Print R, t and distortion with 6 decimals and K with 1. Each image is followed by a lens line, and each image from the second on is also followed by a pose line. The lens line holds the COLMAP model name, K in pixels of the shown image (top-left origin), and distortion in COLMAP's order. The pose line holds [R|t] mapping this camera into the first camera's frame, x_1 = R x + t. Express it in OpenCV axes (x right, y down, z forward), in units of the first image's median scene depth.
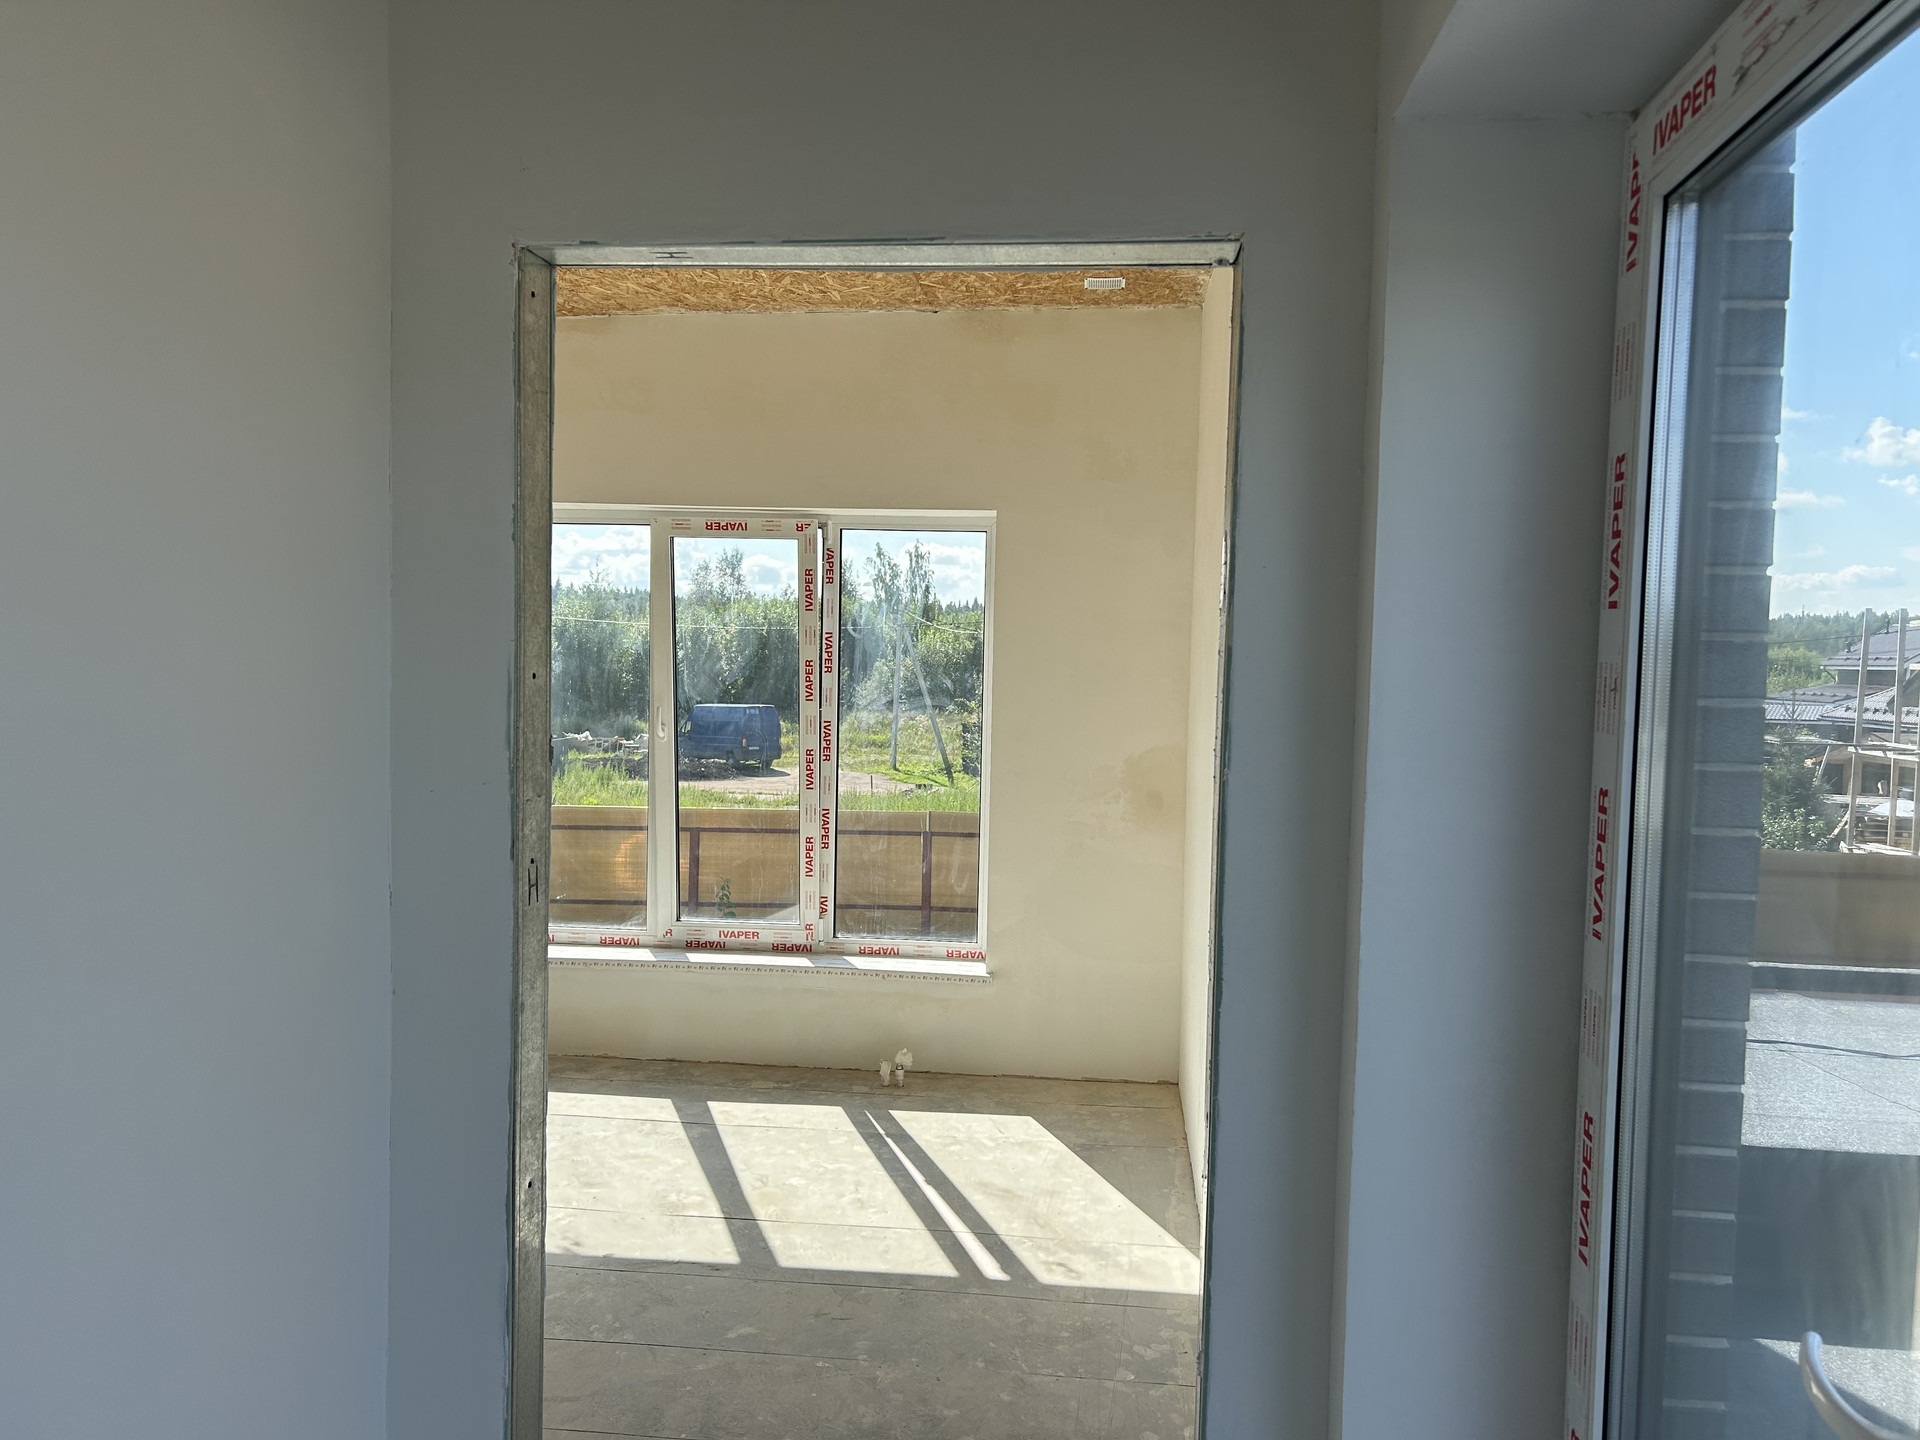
lens RADIAL K [[1436.9, 0, 973.2], [0, 1436.9, 746.6], [0, 0, 1]] dist [0.067688, -0.062320]
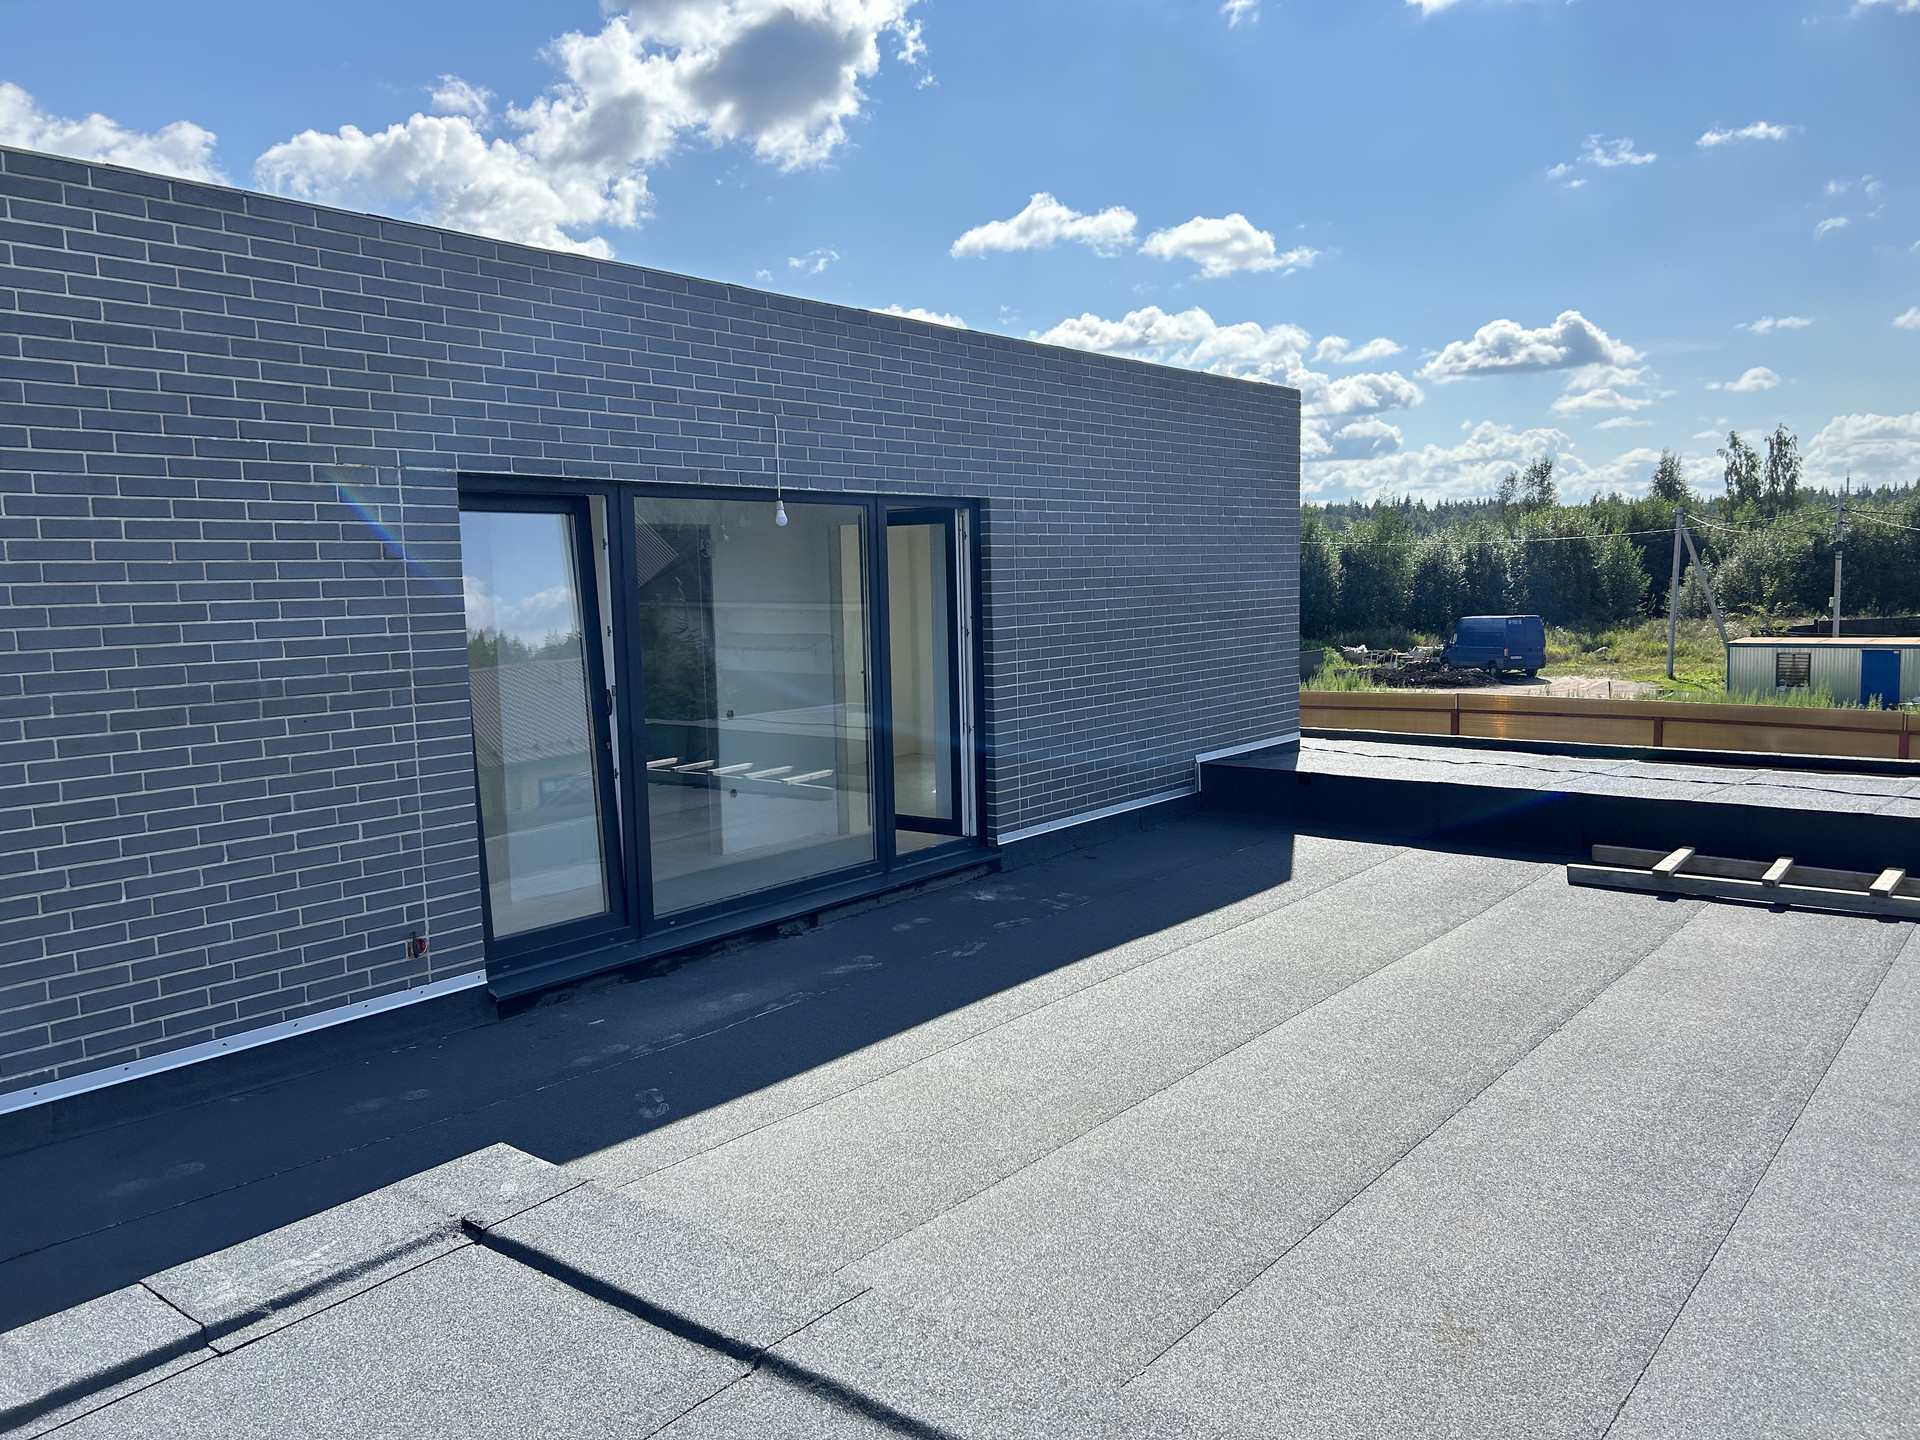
lens RADIAL K [[1449.7, 0, 977.5], [0, 1449.7, 755.3], [0, 0, 1]] dist [0.069048, -0.066161]
pose [[0.839725, 0.025034, -0.542435, 1.186650], [0.008718, 0.998186, 0.059563, 0.064815], [0.542943, -0.054745, 0.837983, -1.254552]]
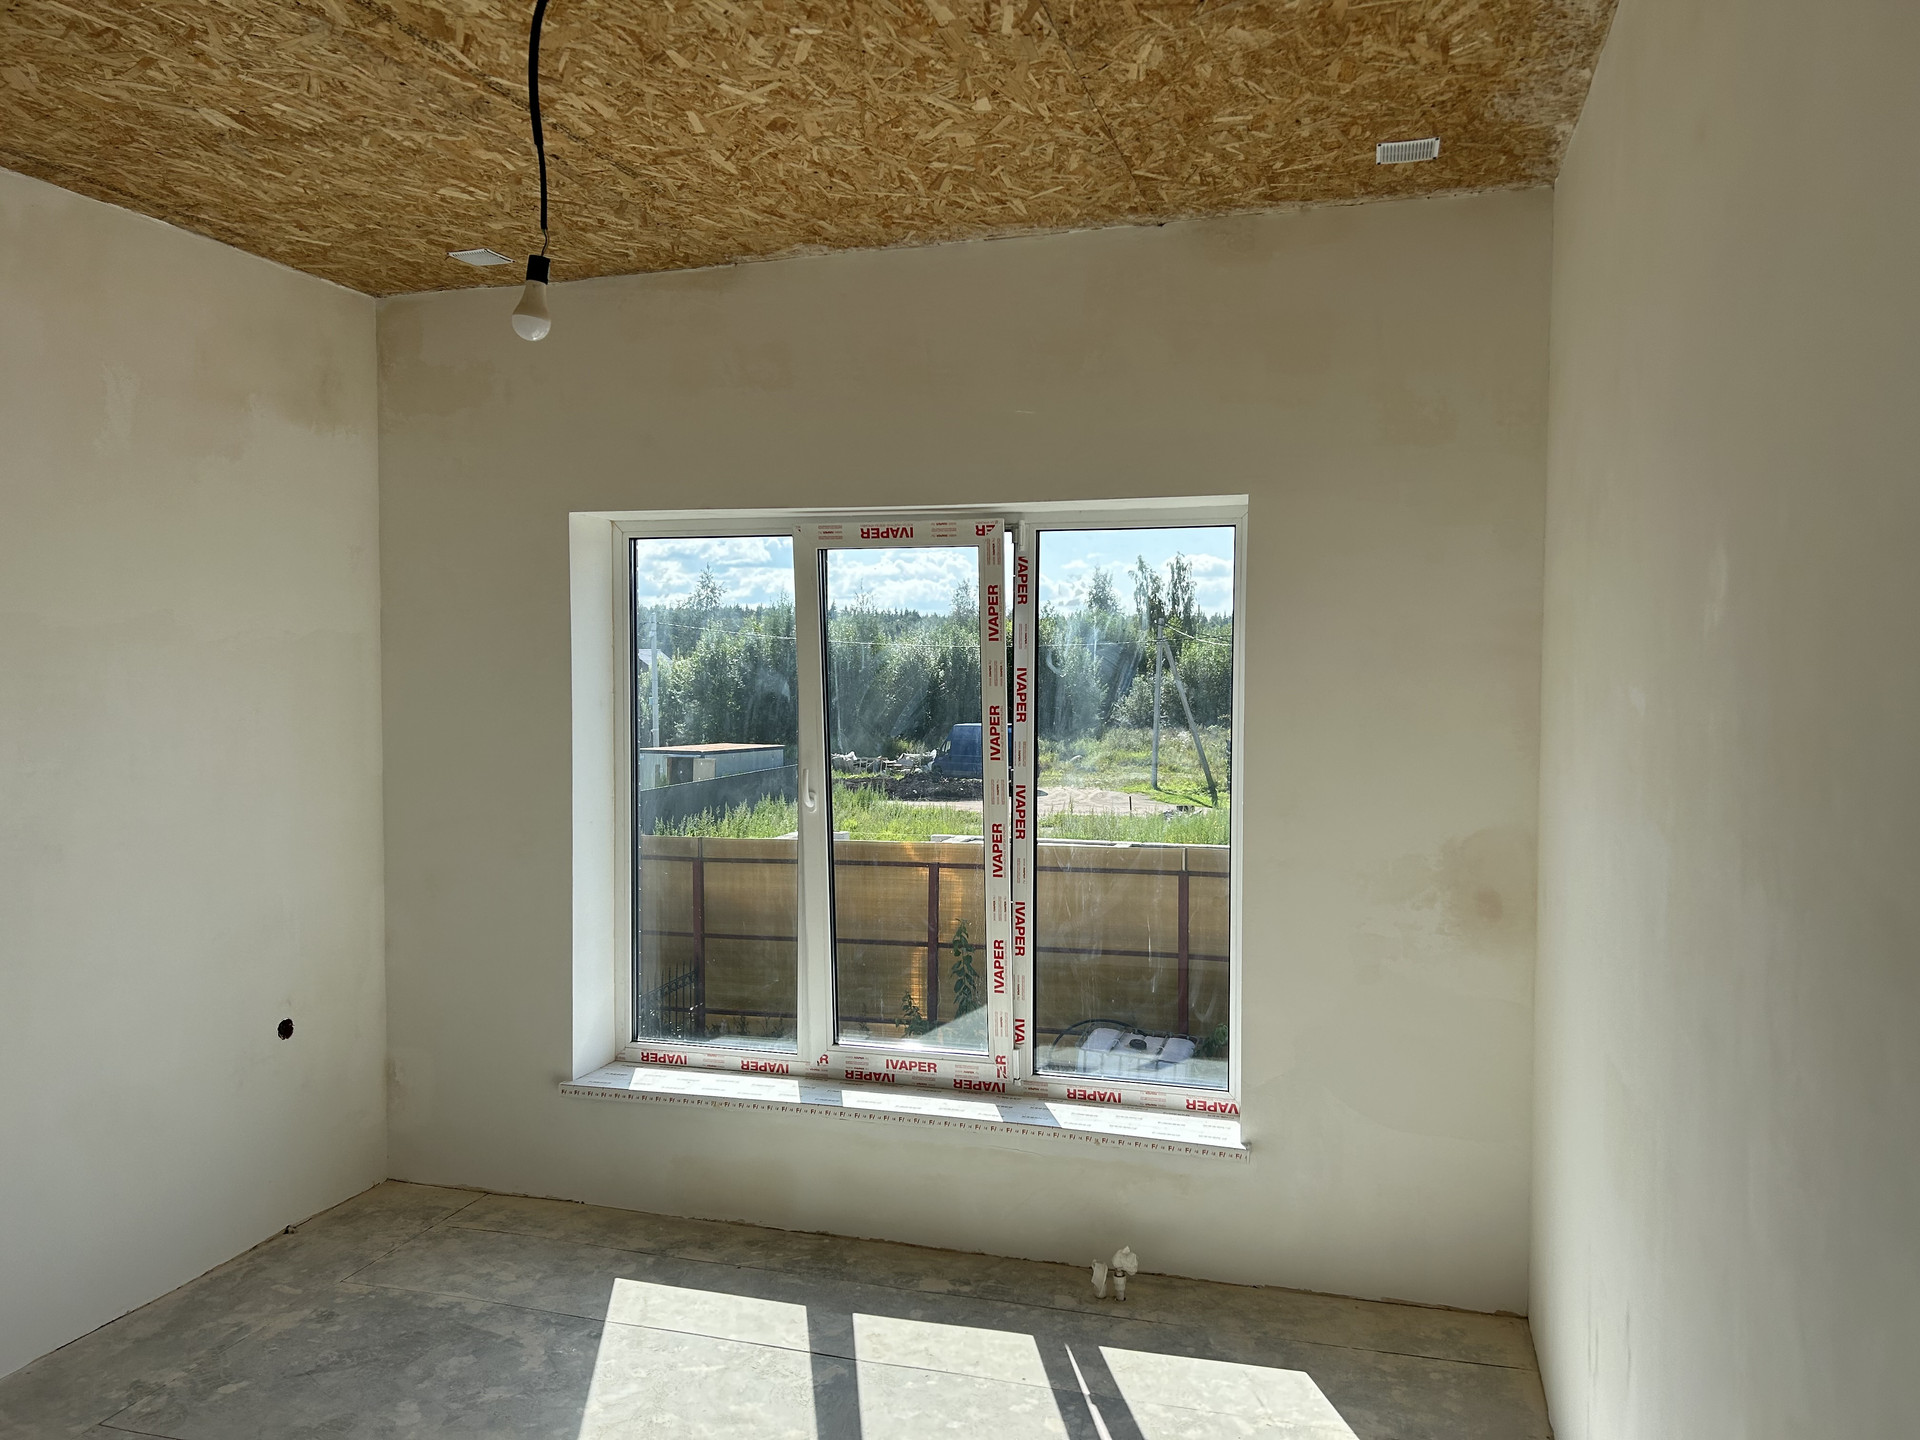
lens RADIAL K [[1436.9, 0, 973.2], [0, 1436.9, 746.6], [0, 0, 1]] dist [0.067688, -0.062320]
pose [[0.983272, -0.009433, -0.181896, 0.010701], [0.007583, 0.999912, -0.010864, -0.030782], [0.181983, 0.009303, 0.983258, 0.259235]]
